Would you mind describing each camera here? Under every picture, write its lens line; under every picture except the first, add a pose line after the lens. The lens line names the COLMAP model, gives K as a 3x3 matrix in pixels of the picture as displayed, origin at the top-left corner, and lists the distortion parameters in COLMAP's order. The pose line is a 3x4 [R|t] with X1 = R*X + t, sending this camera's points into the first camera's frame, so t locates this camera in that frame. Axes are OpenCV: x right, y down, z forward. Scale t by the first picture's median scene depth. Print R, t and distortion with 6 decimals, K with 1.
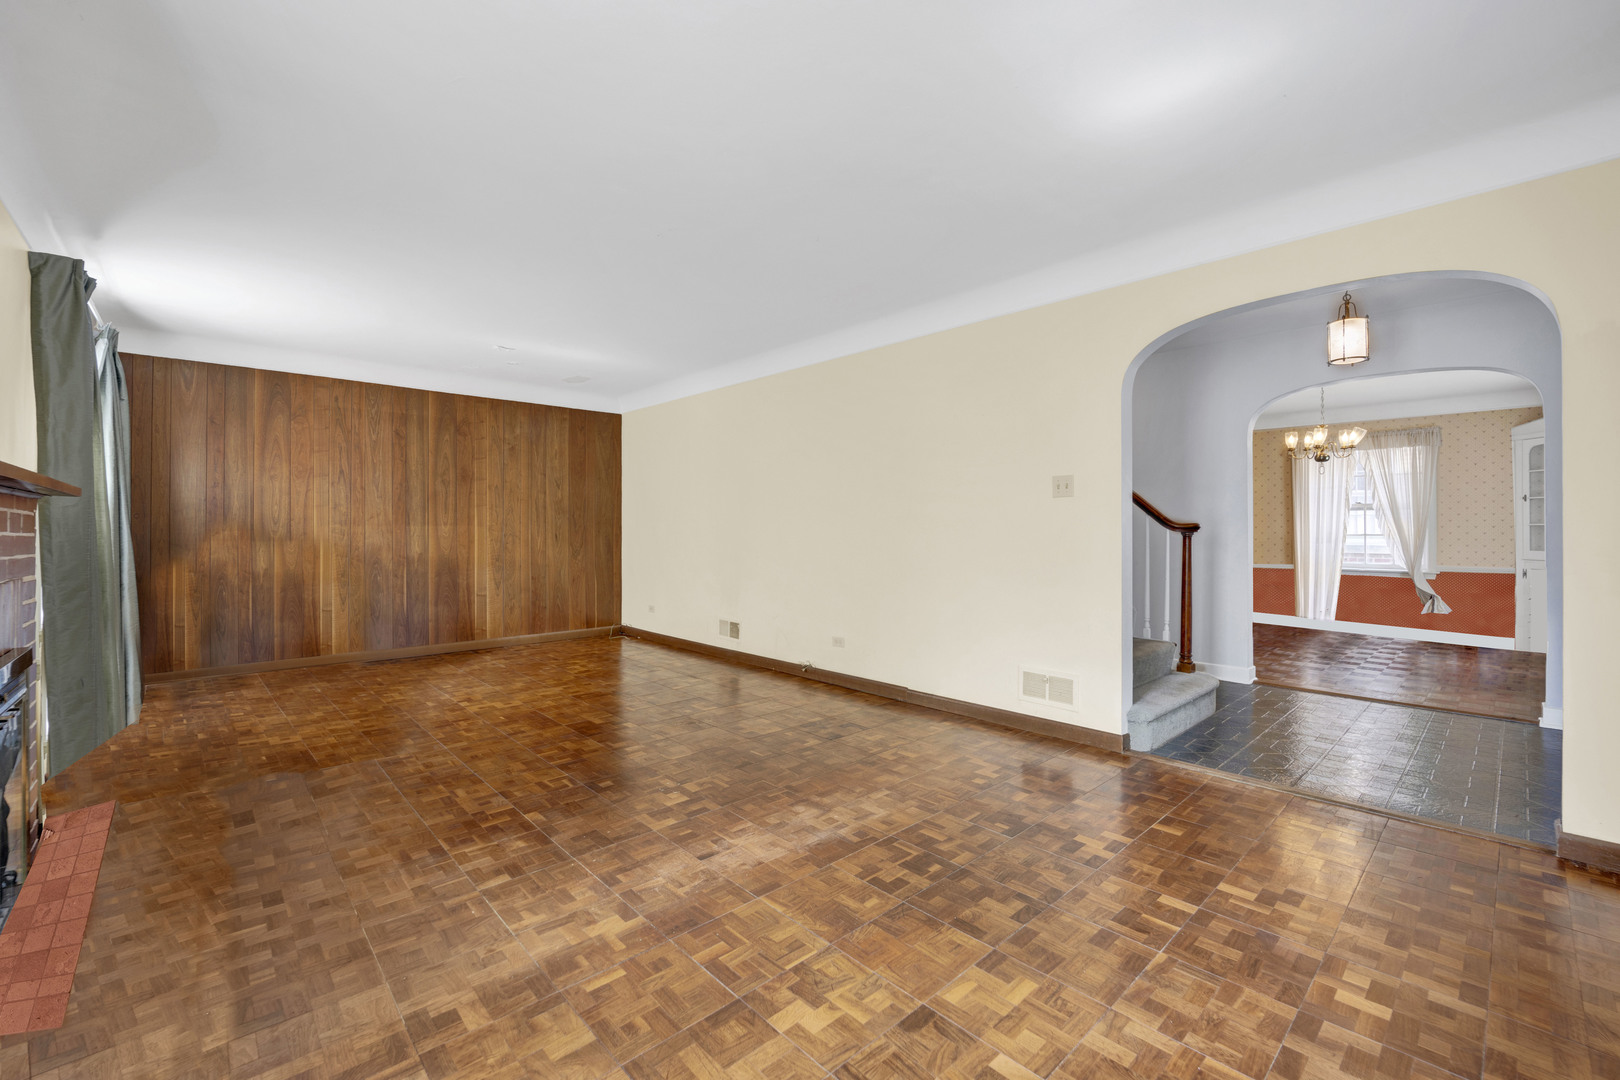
lens RADIAL K [[681.9, 0, 812.8], [0, 681.9, 534.1], [0, 0, 1]] dist [-0.016072, -0.000011]
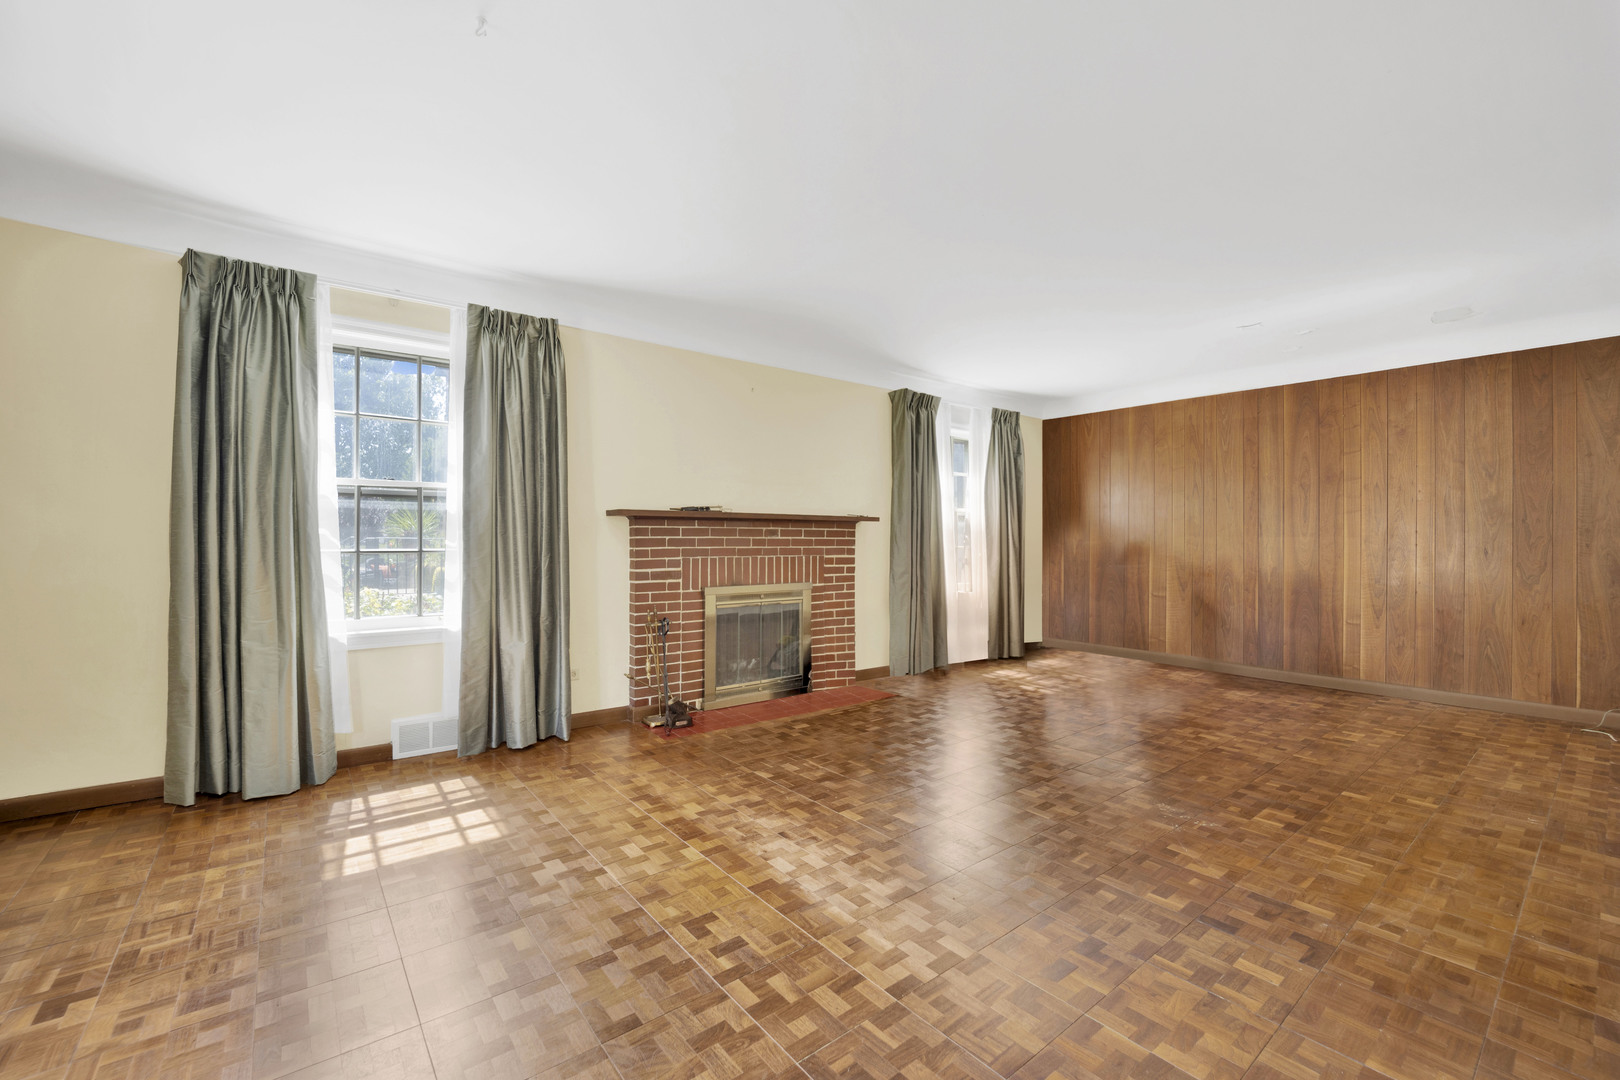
lens RADIAL K [[681.9, 0, 806.0], [0, 681.9, 540.3], [0, 0, 1]] dist [-0.016072, -0.000011]
pose [[-0.092746, 0.002038, -0.995688, 0.381731], [-0.012608, 0.999915, 0.003221, -0.002501], [0.995610, 0.012853, -0.092713, 0.462854]]
